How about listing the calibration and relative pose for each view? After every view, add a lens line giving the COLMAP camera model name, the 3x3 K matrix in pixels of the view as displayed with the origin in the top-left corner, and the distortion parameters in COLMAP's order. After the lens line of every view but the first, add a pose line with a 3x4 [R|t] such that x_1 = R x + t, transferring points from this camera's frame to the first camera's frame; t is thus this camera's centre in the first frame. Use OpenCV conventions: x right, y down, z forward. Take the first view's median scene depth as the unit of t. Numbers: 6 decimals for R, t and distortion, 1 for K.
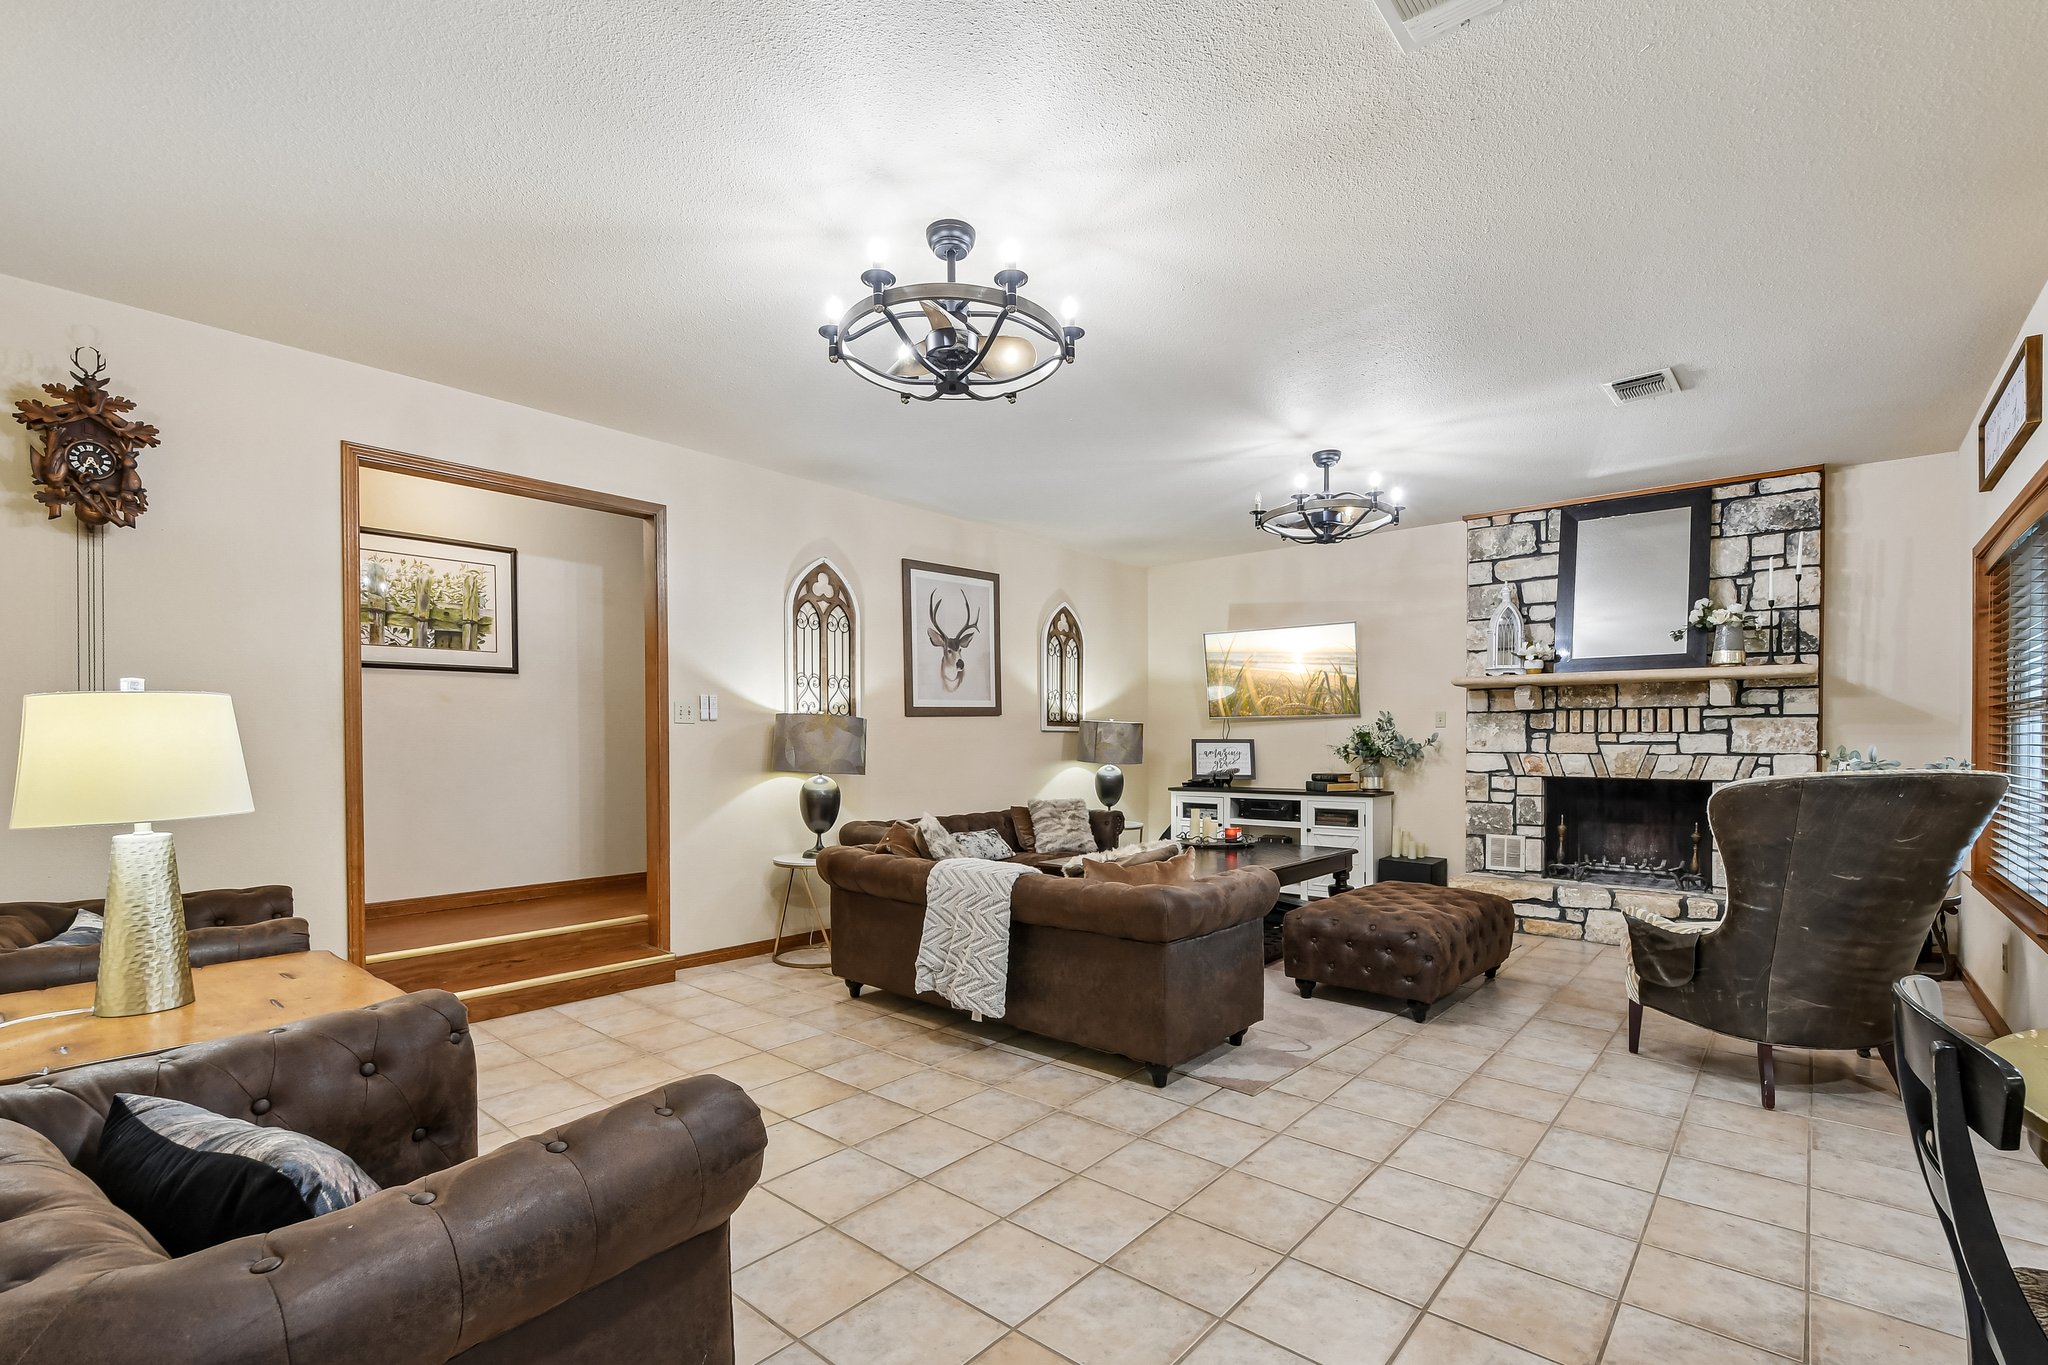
lens RADIAL K [[919.4, 0, 1025.4], [0, 919.4, 747.3], [0, 0, 1]] dist [-0.000444, 0.000172]
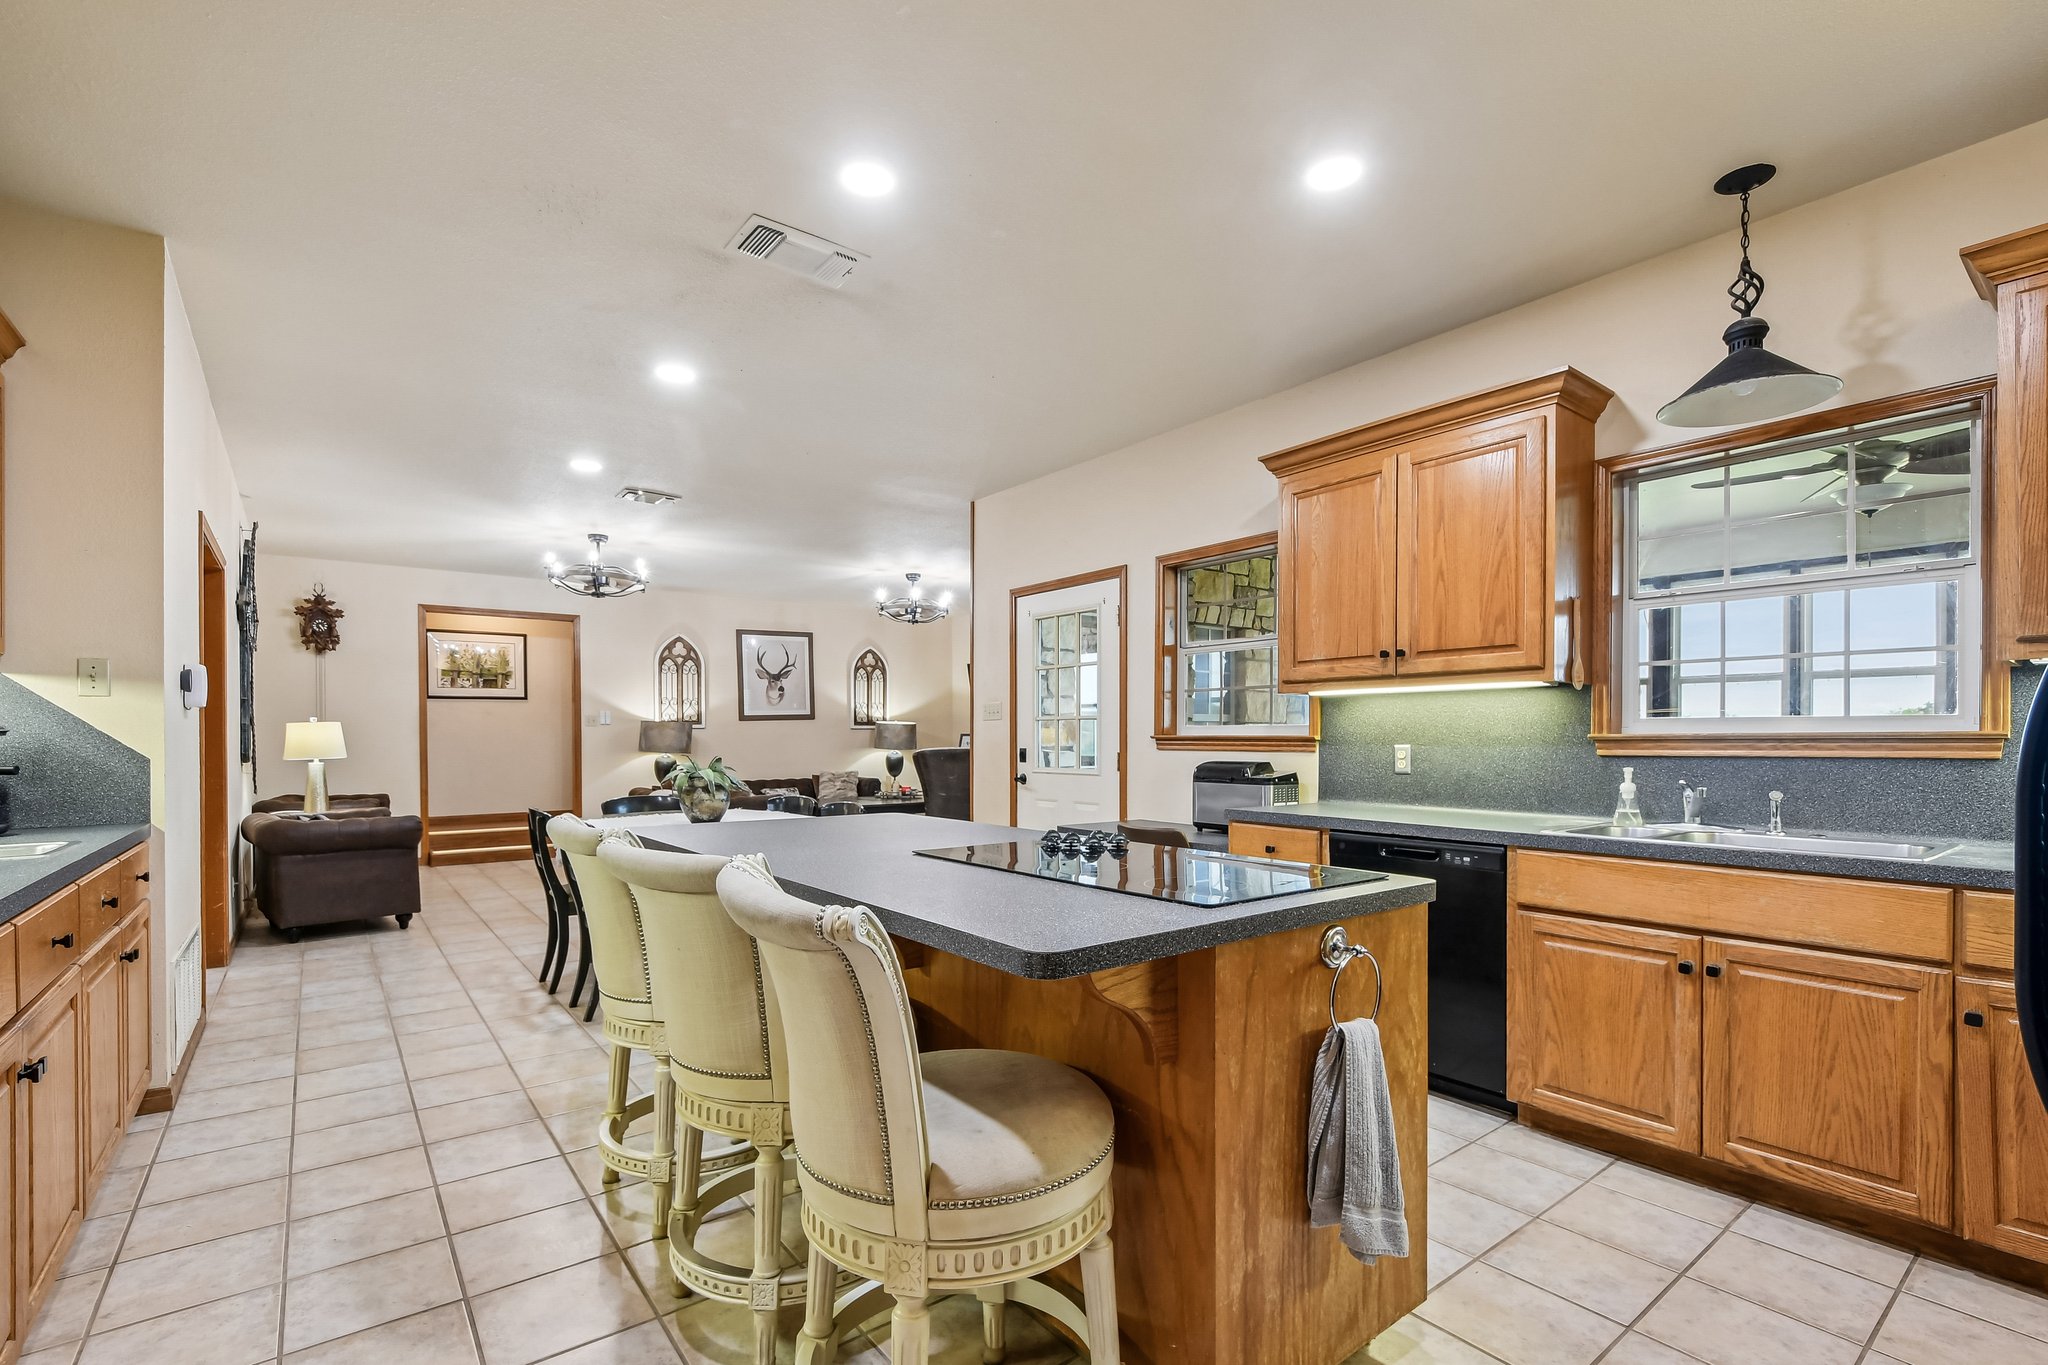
lens RADIAL K [[919.4, 0, 1020.7], [0, 919.4, 740.5], [0, 0, 1]] dist [-0.000444, 0.000172]
pose [[0.979792, -0.000613, -0.200018, 0.796046], [0.000243, 0.999998, -0.001874, 0.007468], [0.200019, 0.001788, 0.979790, -0.632422]]
